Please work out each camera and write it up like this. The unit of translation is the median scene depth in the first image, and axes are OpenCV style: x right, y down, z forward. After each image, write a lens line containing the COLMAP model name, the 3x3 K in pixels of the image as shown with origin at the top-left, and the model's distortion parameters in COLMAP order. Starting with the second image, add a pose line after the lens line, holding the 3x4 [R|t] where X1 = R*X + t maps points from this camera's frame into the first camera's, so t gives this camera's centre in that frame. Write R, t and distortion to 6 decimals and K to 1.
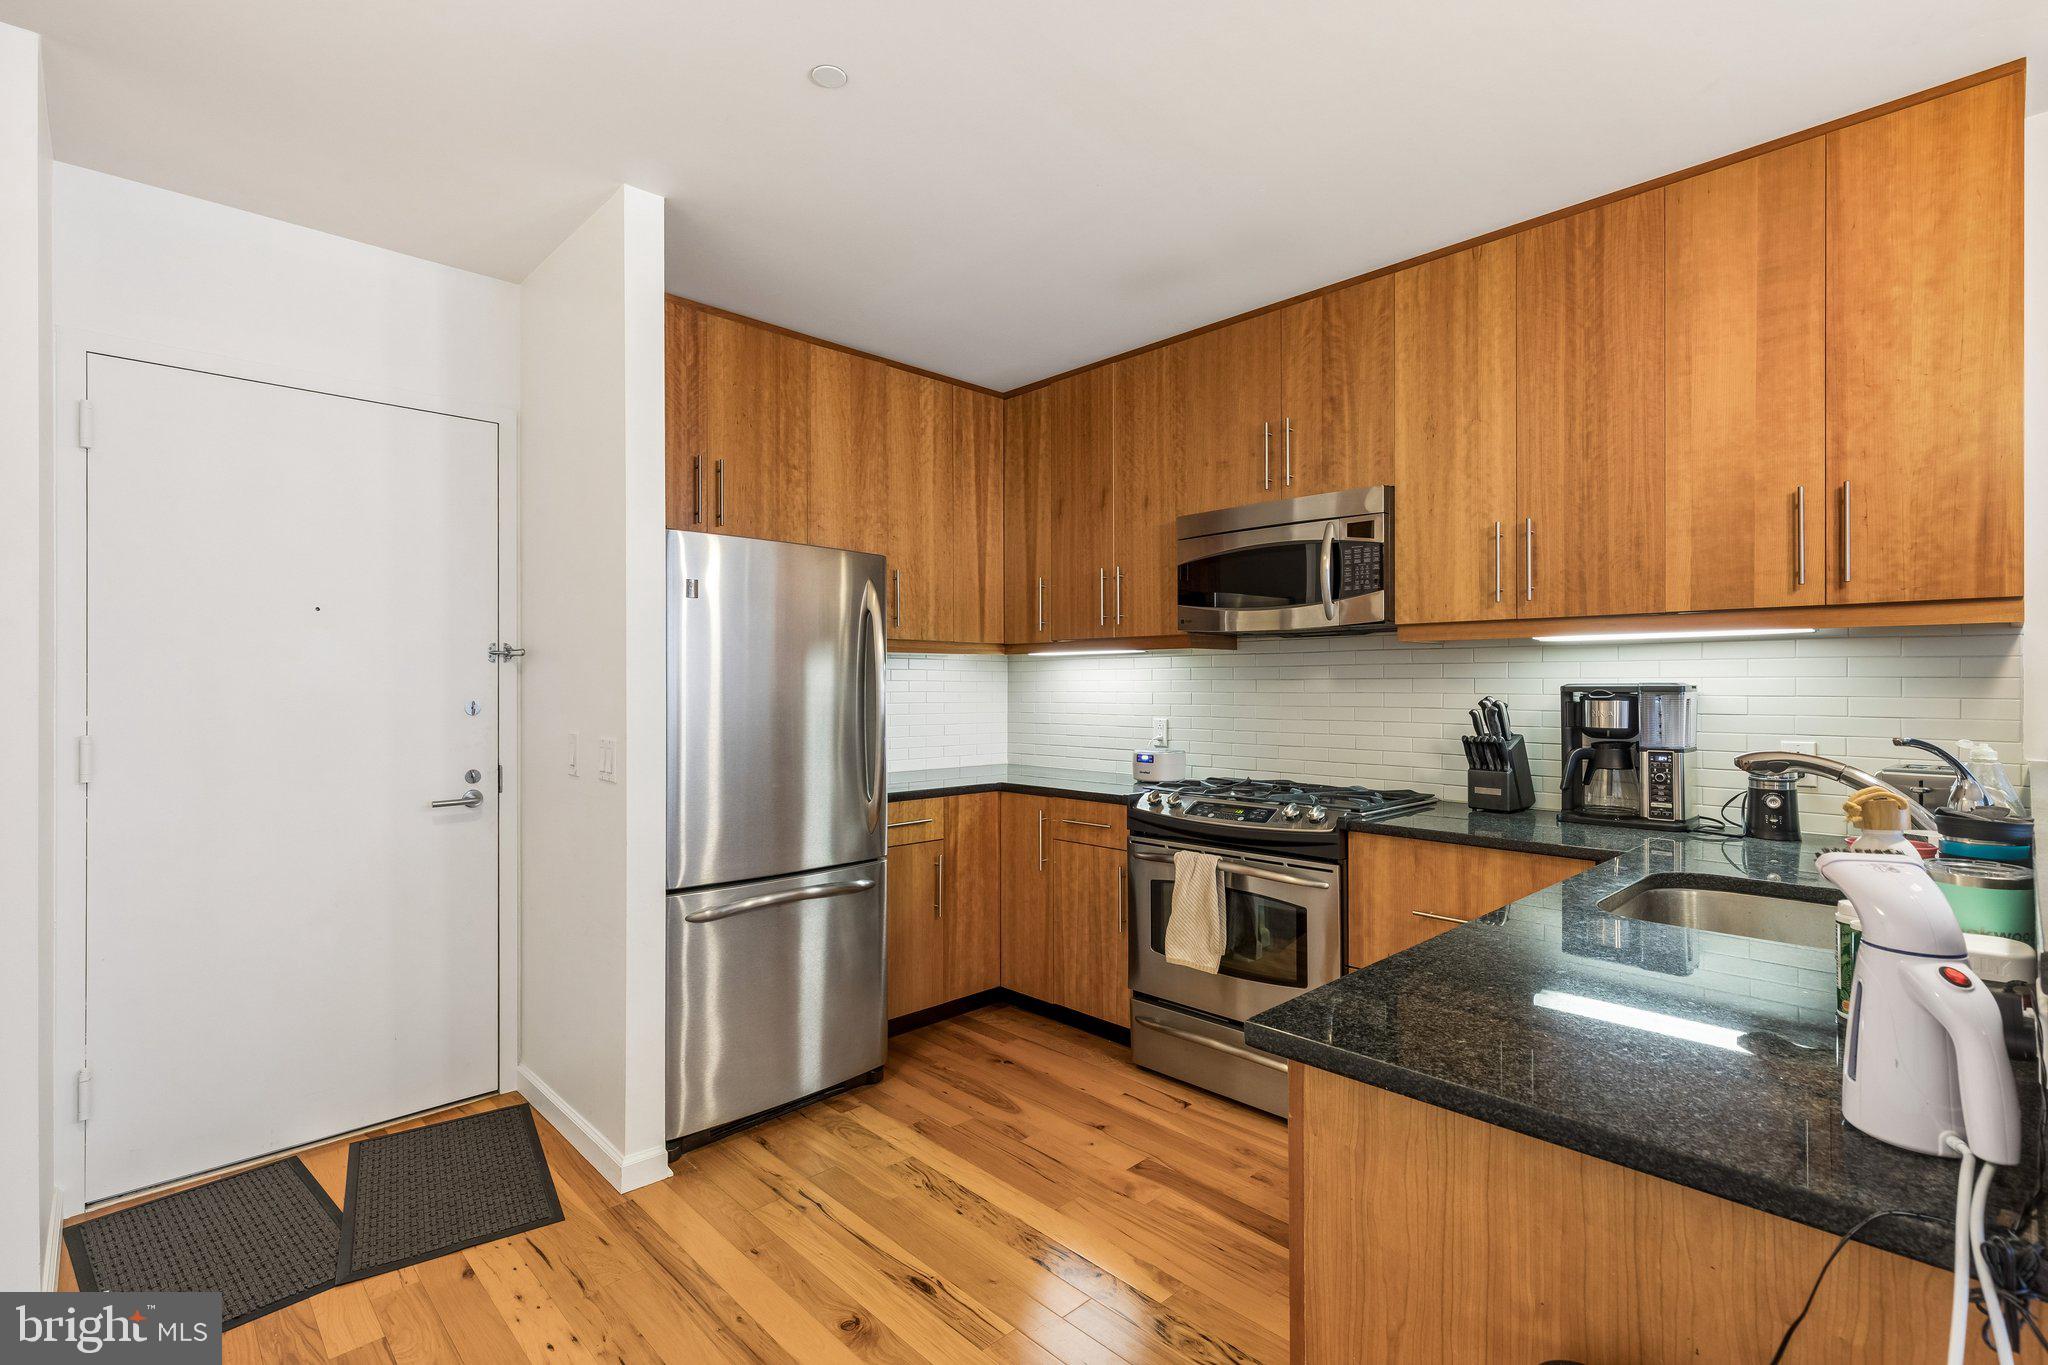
lens RADIAL K [[932.1, 0, 1028.8], [0, 932.1, 683.7], [0, 0, 1]] dist [0.002550, -0.000137]
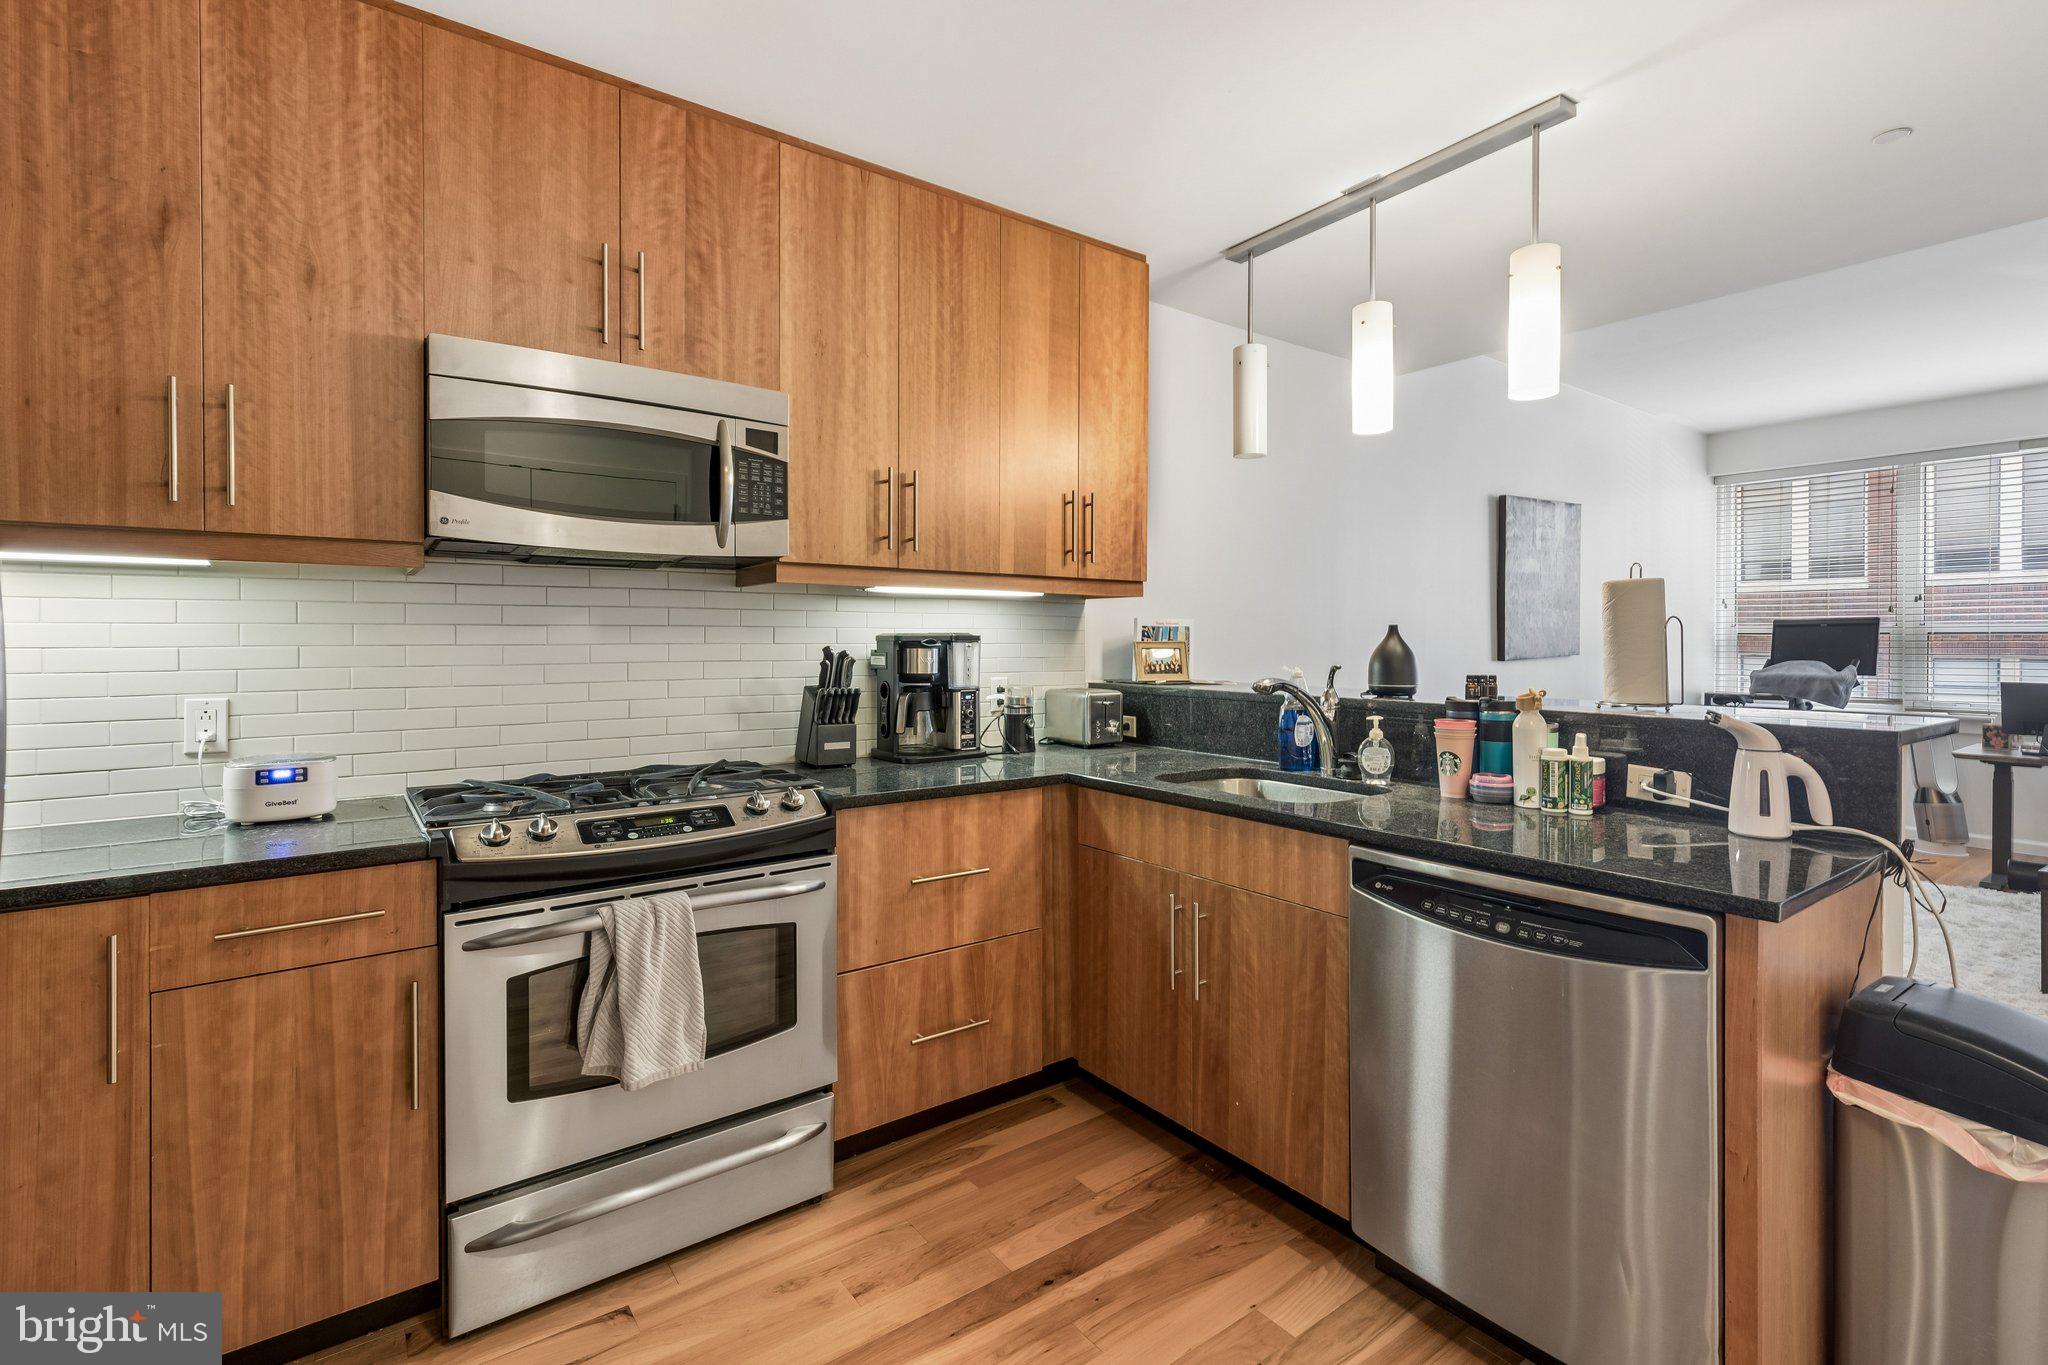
lens RADIAL K [[937.3, 0, 1019.5], [0, 937.3, 647.2], [0, 0, 1]] dist [0.008362, -0.000976]
pose [[0.139658, -0.005894, 0.990182, -0.407594], [0.001087, 0.999983, 0.005799, 0.008864], [-0.990199, 0.000267, 0.139662, 0.654499]]
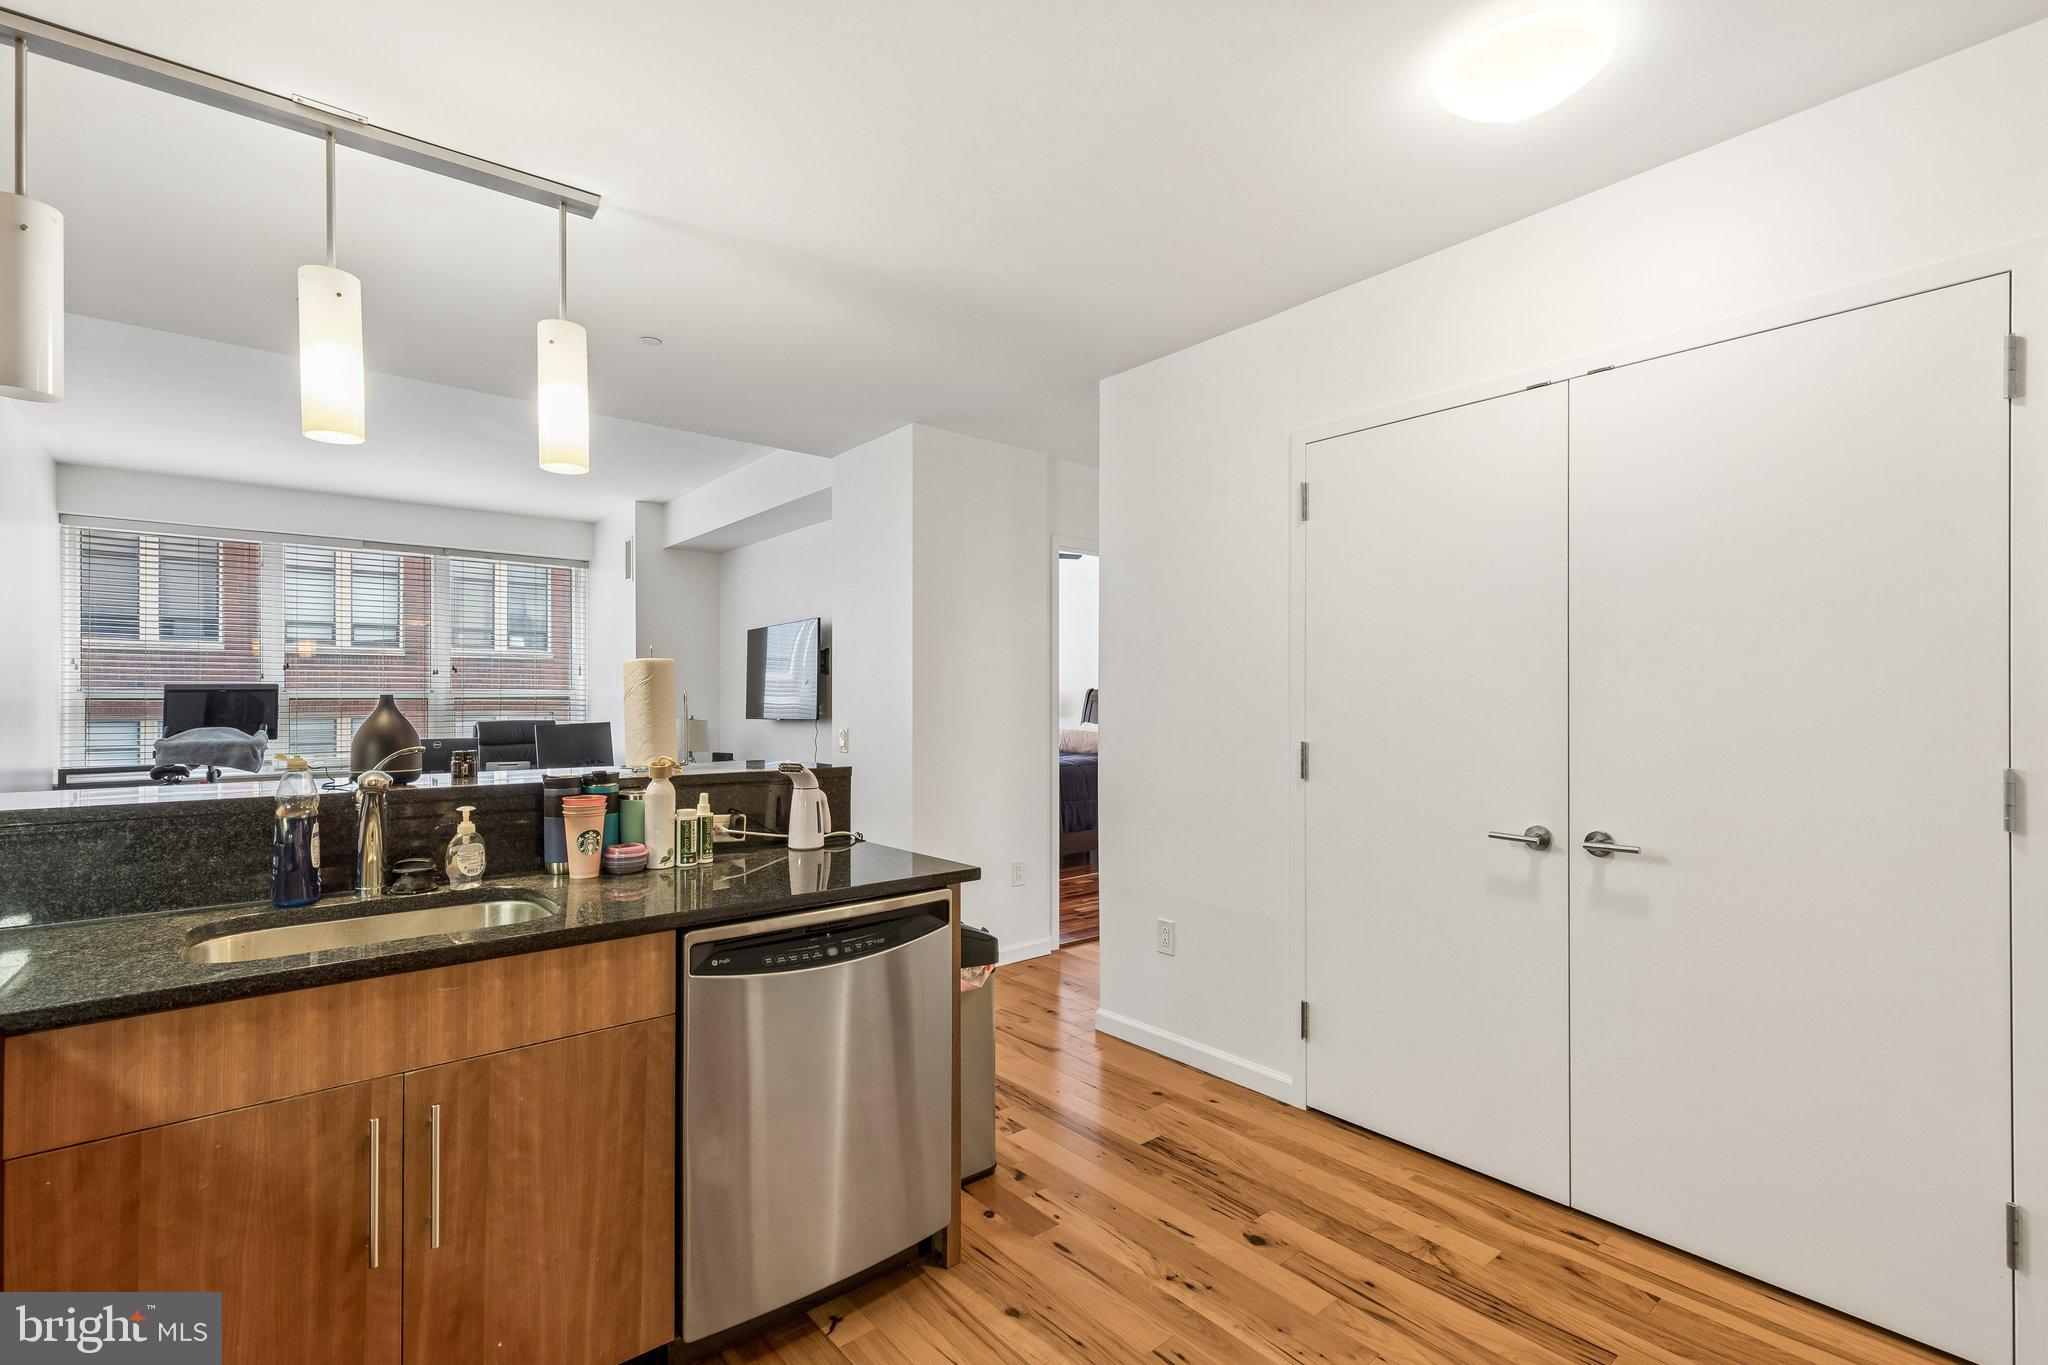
lens RADIAL K [[924.4, 0, 1020.8], [0, 924.4, 698.5], [0, 0, 1]] dist [0.014286, -0.000121]
pose [[-0.996626, 0.004001, 0.081983, -0.008548], [0.004050, 0.999992, 0.000425, -0.003024], [-0.081980, 0.000755, -0.996634, 1.098950]]
